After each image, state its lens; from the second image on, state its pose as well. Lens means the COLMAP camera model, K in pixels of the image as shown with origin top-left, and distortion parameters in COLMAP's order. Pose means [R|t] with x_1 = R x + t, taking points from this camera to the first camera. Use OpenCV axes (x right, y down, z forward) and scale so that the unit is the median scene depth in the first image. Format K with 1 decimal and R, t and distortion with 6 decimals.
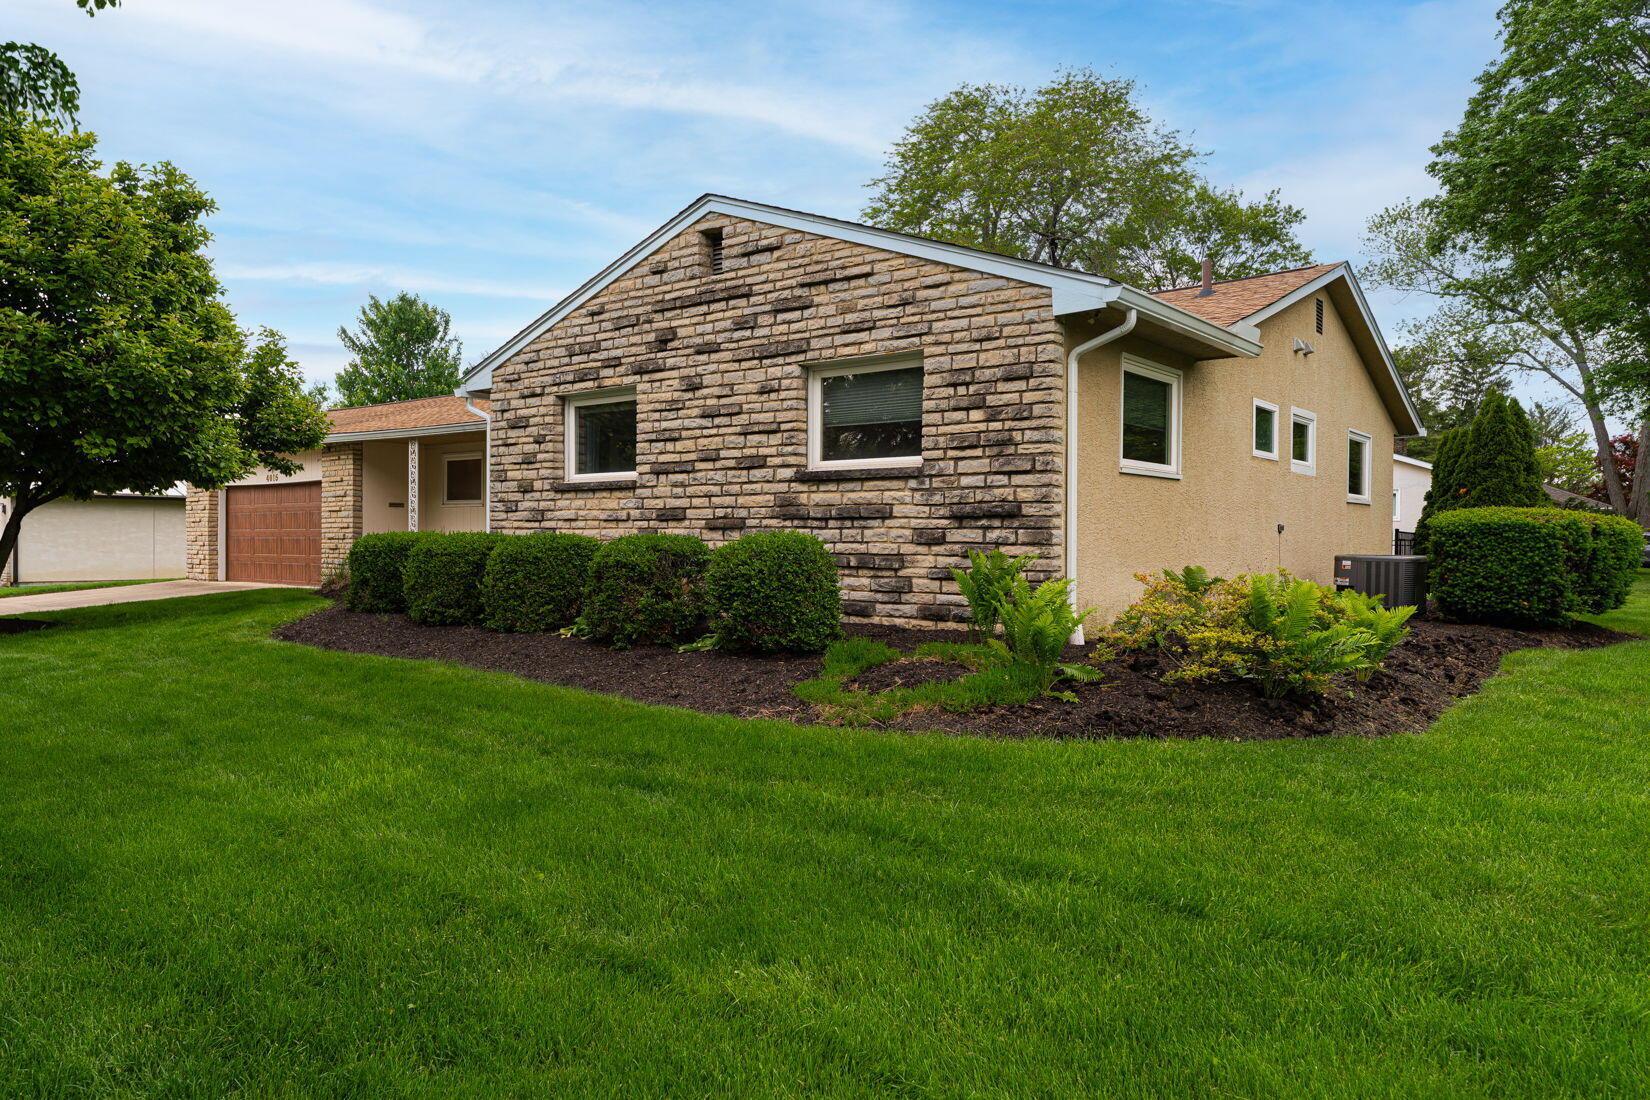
lens RADIAL K [[1100.7, 0, 819.8], [0, 1100.7, 555.4], [0, 0, 1]] dist [-0.001858, 0.001100]
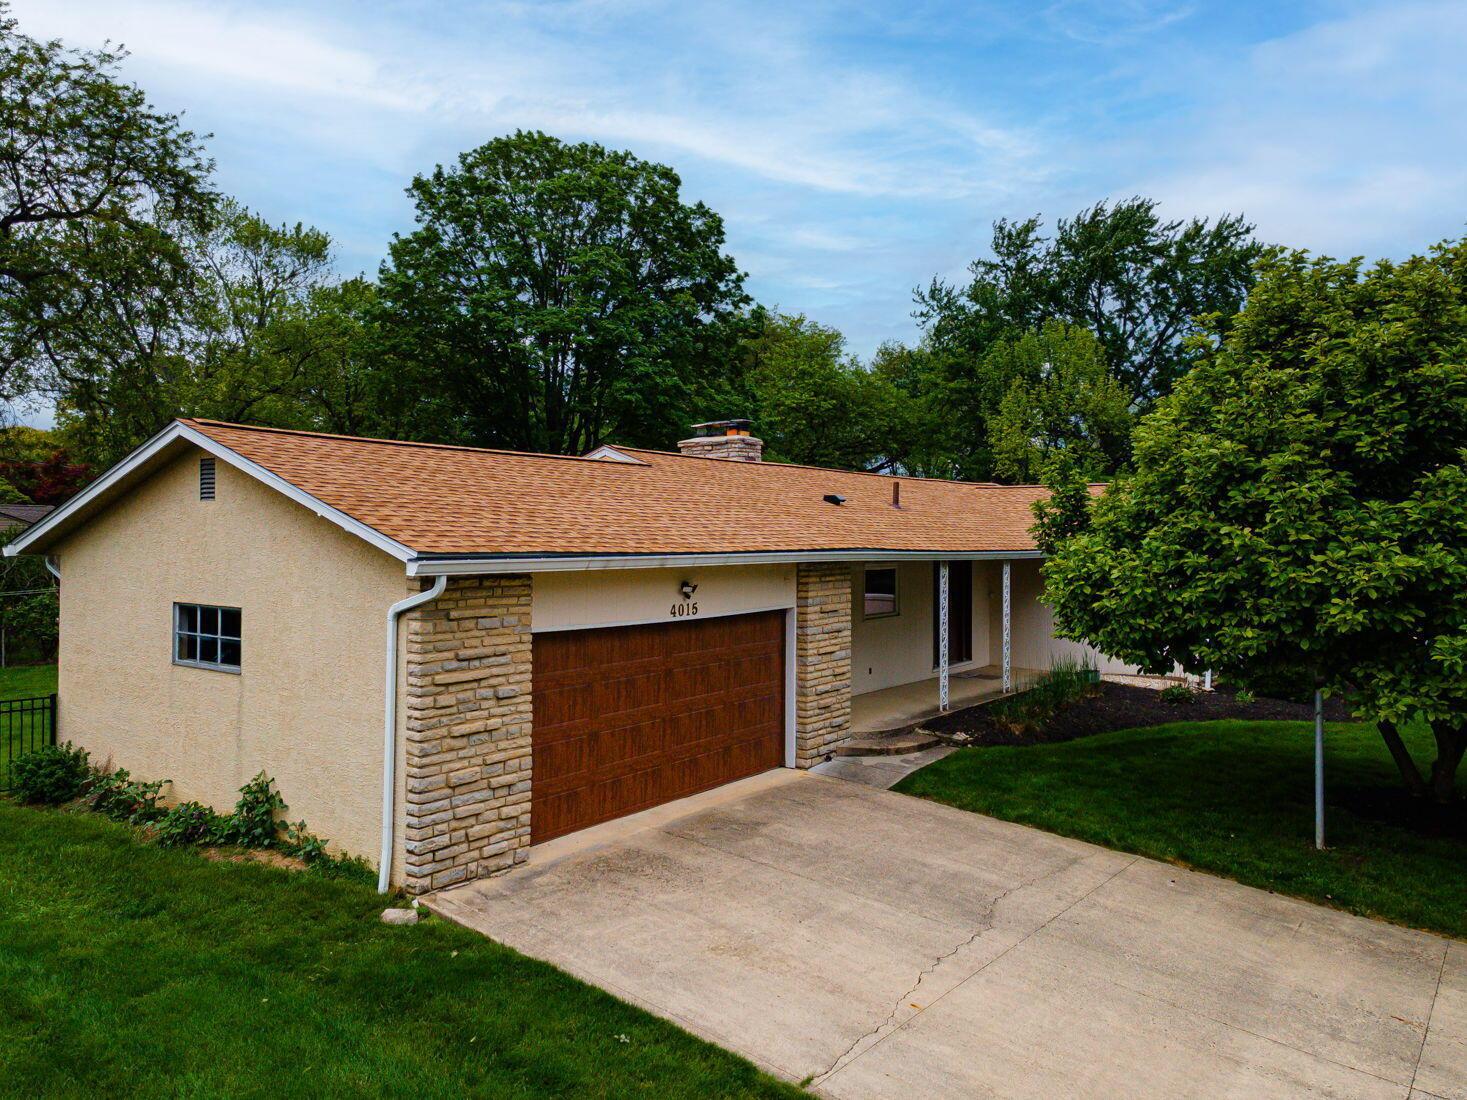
lens RADIAL K [[1065.6, 0, 739.9], [0, 1065.6, 541.3], [0, 0, 1]] dist [0.007934, 0.050479]
pose [[-0.031210, -0.007526, 0.999485, -2.248836], [0.010754, 0.999911, 0.007865, -0.237300], [-0.999455, 0.010994, -0.031126, 2.139233]]
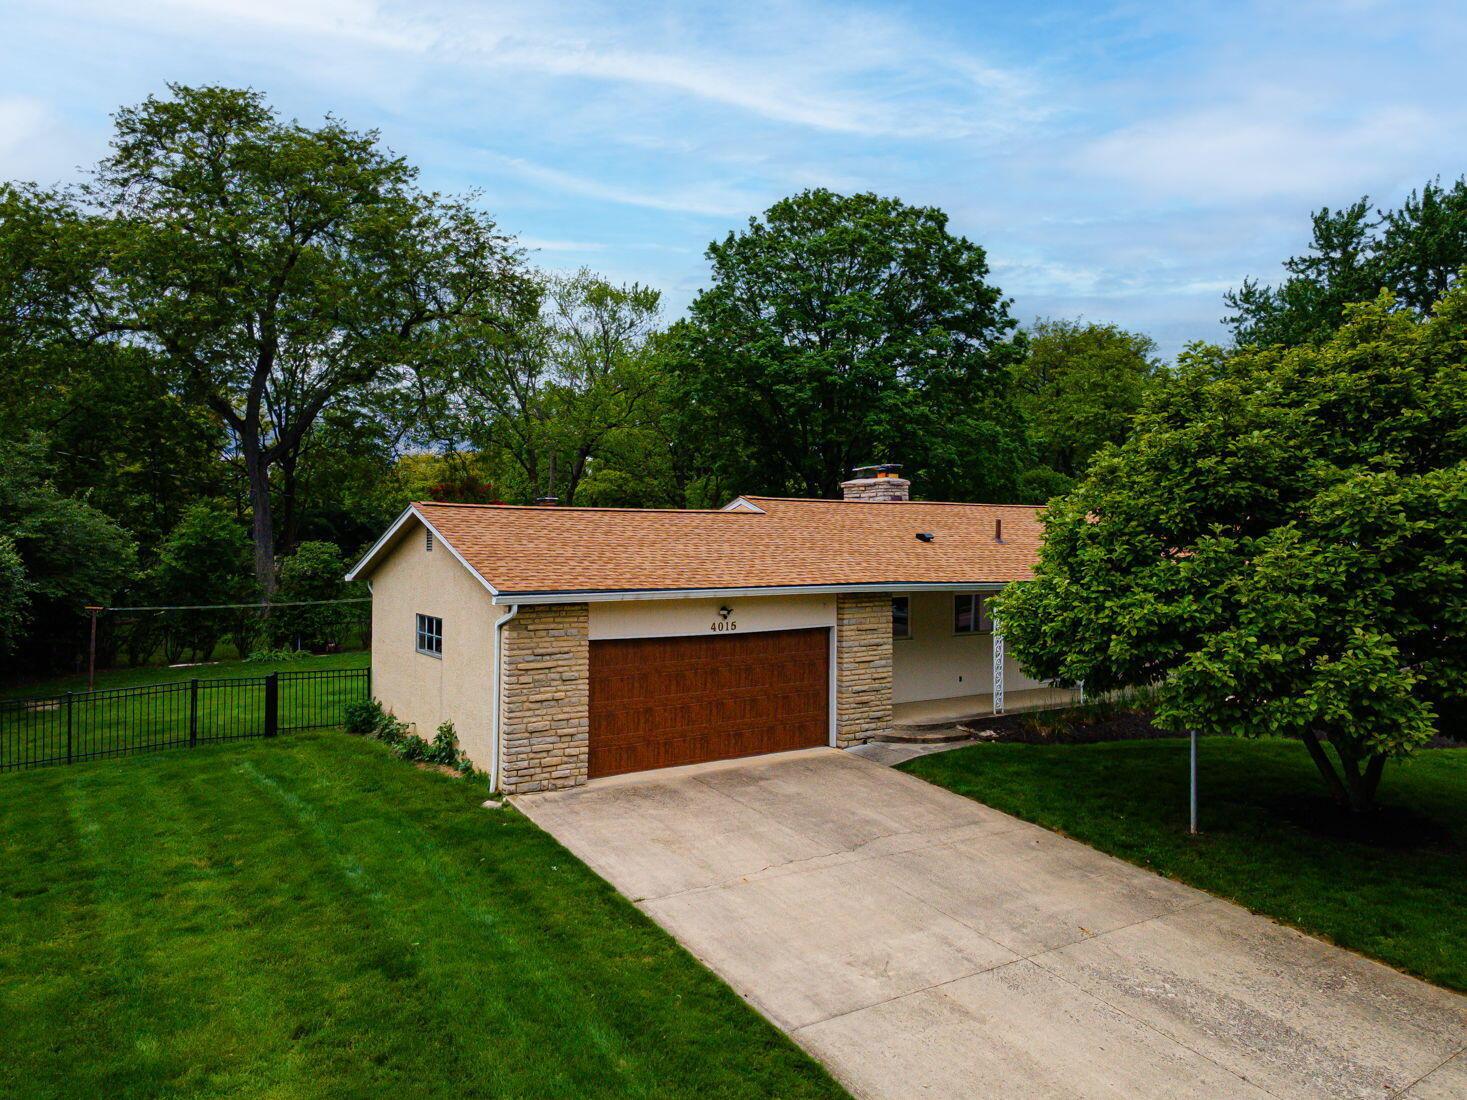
lens RADIAL K [[1065.6, 0, 739.9], [0, 1065.6, 541.3], [0, 0, 1]] dist [0.007934, 0.050479]
pose [[0.305454, -0.005360, 0.952192, -2.647625], [0.009954, 0.999947, 0.002436, -0.289512], [-0.952155, 0.008734, 0.305492, 1.639585]]
